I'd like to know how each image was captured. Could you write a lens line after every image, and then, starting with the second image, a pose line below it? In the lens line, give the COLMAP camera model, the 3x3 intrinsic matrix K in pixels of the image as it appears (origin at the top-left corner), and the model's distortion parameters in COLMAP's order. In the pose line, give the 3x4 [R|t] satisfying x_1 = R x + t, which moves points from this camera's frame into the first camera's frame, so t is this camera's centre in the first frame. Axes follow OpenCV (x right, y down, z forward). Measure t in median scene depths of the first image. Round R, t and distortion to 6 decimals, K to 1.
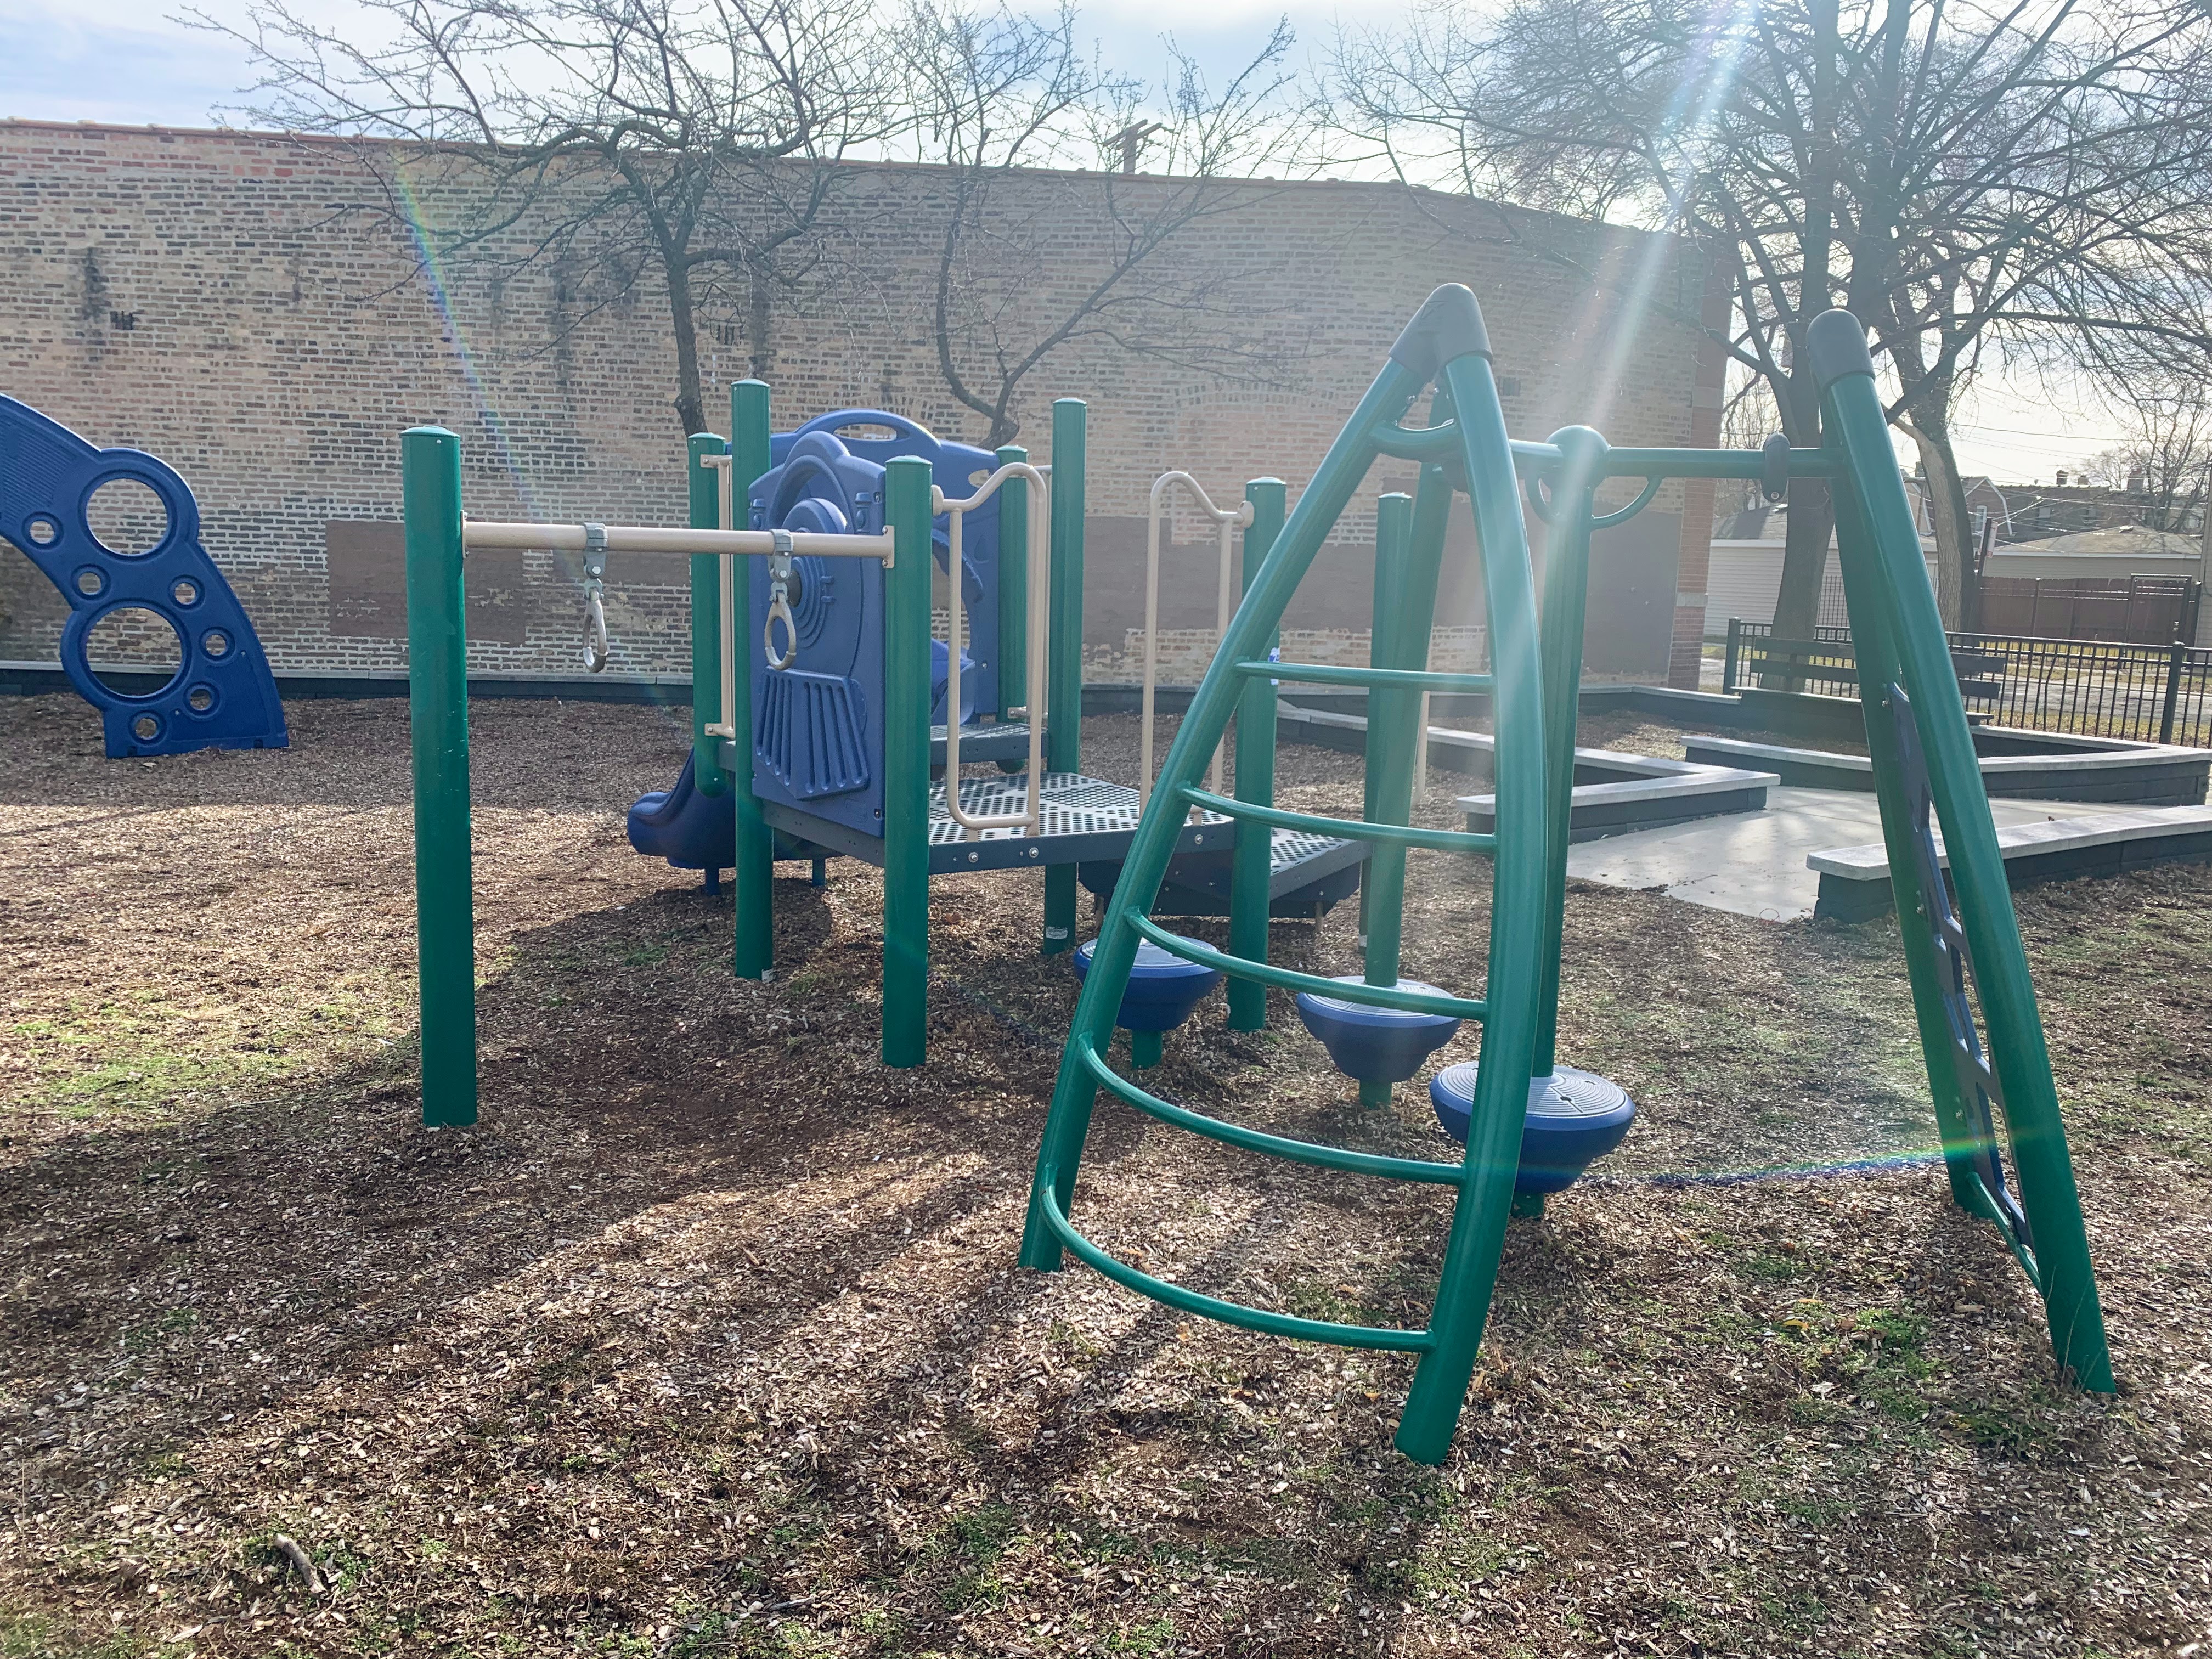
lens RADIAL K [[1678.5, 0, 1099.3], [0, 1678.5, 819.7], [0, 0, 1]] dist [0.029695, -0.022516]
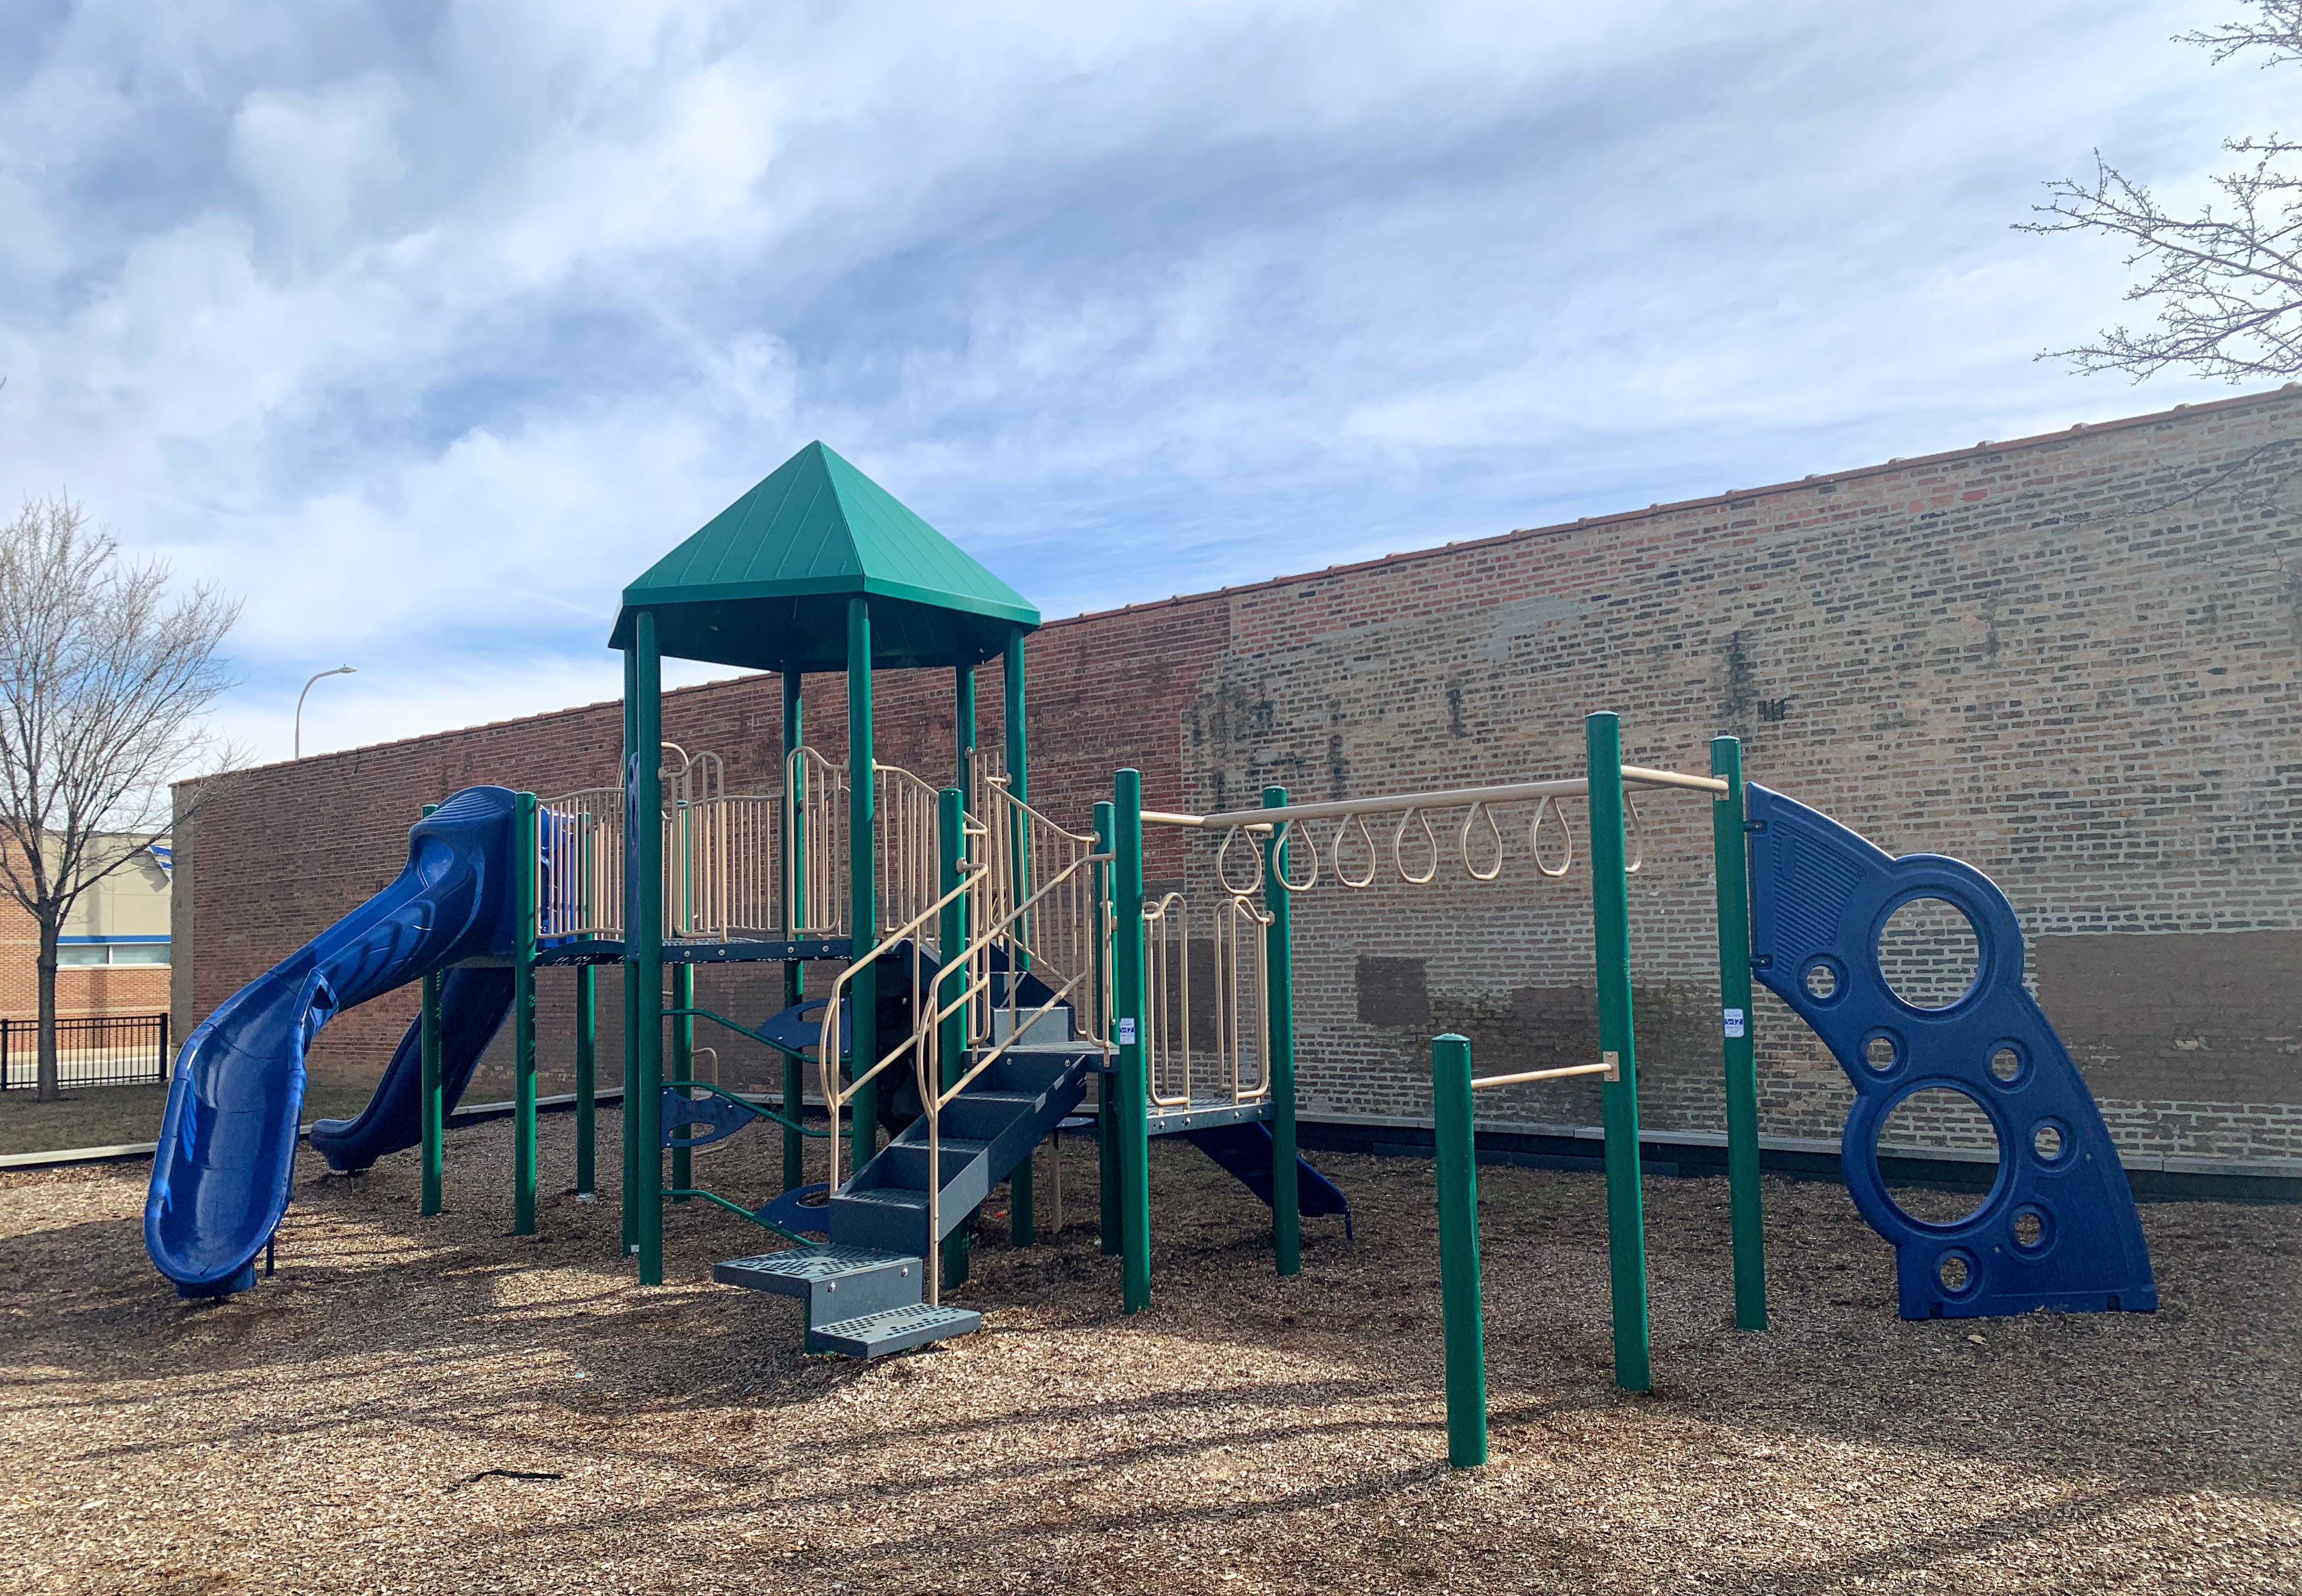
lens RADIAL K [[1733.1, 0, 1116.4], [0, 1733.1, 838.6], [0, 0, 1]] dist [0.031575, -0.002512]
pose [[0.720340, -0.090775, -0.687656, -0.229586], [-0.064153, 0.978431, -0.196362, -0.047056], [0.690648, 0.185563, 0.698979, 0.199513]]
